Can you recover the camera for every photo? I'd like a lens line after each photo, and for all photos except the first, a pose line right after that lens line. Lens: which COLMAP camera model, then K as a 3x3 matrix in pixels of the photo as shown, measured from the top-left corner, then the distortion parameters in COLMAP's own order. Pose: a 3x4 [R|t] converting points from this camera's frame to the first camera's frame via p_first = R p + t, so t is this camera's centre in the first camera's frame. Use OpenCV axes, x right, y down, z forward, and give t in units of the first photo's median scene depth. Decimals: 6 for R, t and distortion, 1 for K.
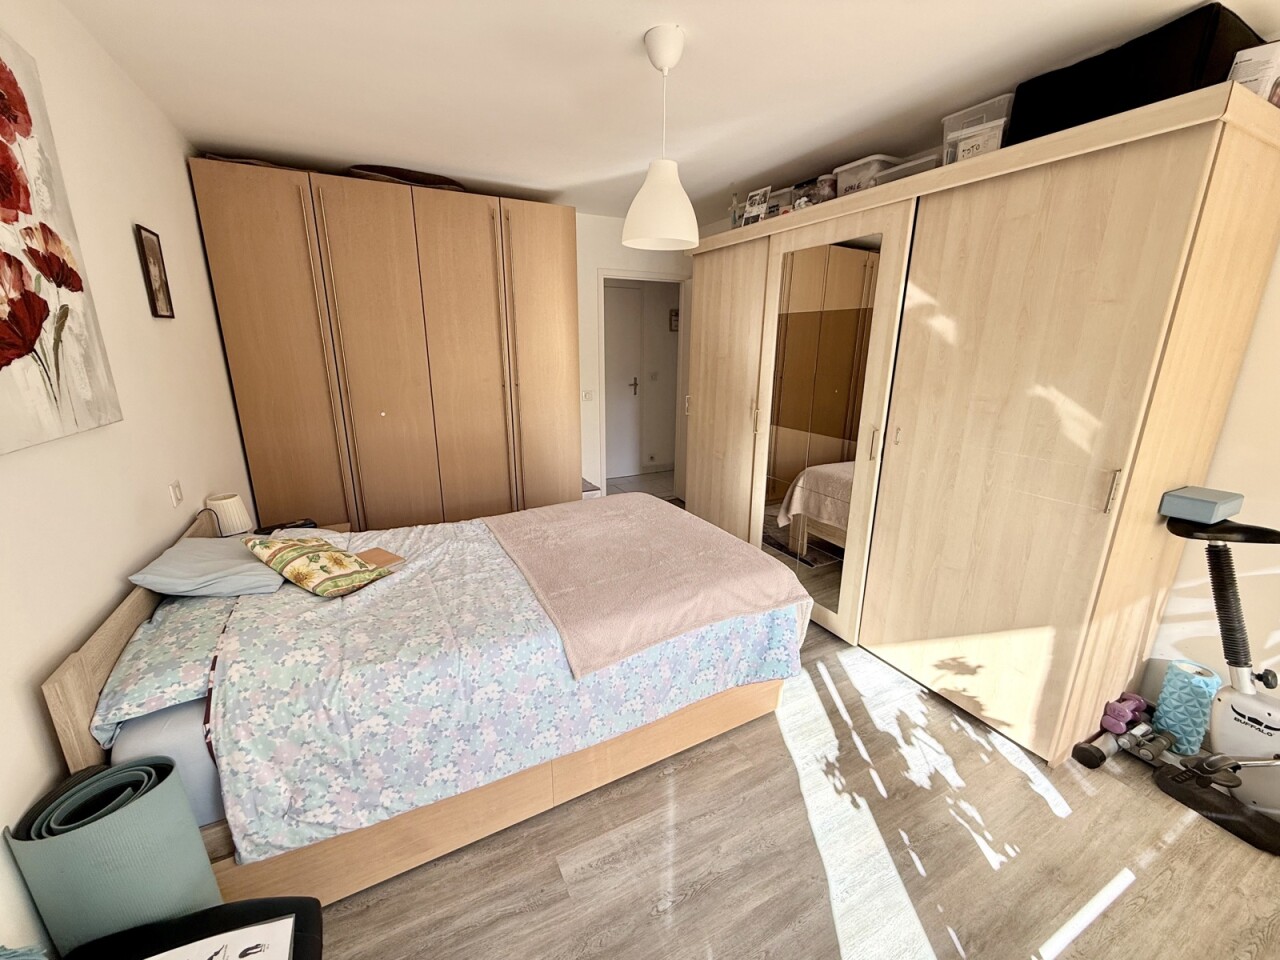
lens RADIAL K [[510.1, 0, 636.5], [0, 510.1, 480.0], [0, 0, 1]] dist [0.001852, 0.000316]
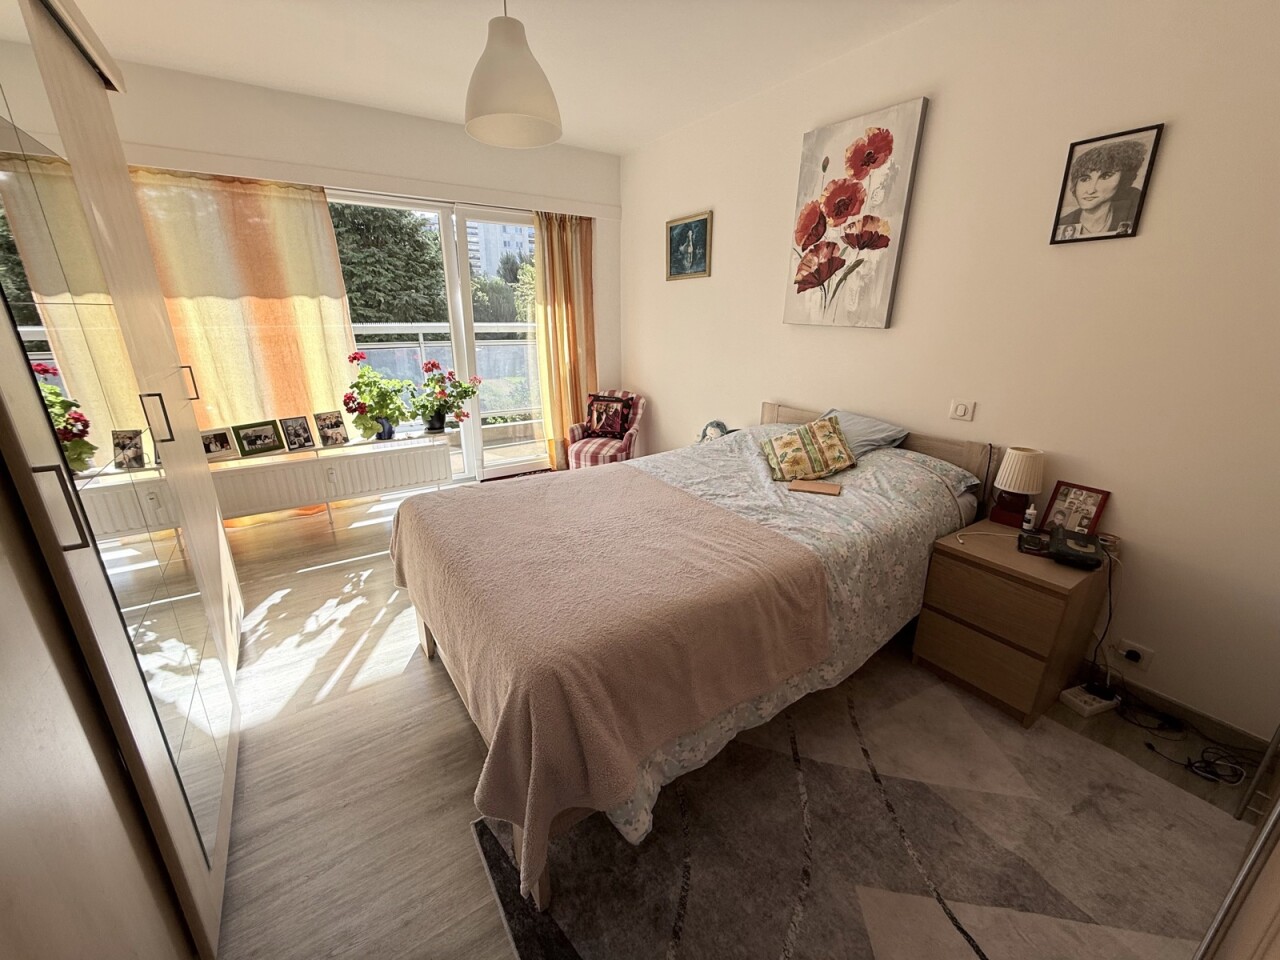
lens RADIAL K [[510.1, 0, 636.5], [0, 510.1, 480.0], [0, 0, 1]] dist [0.001852, 0.000316]
pose [[-0.993991, 0.024566, -0.106672, -0.045633], [-0.038252, 0.835103, 0.548762, -0.460025], [0.102562, 0.549545, -0.829145, 2.028830]]
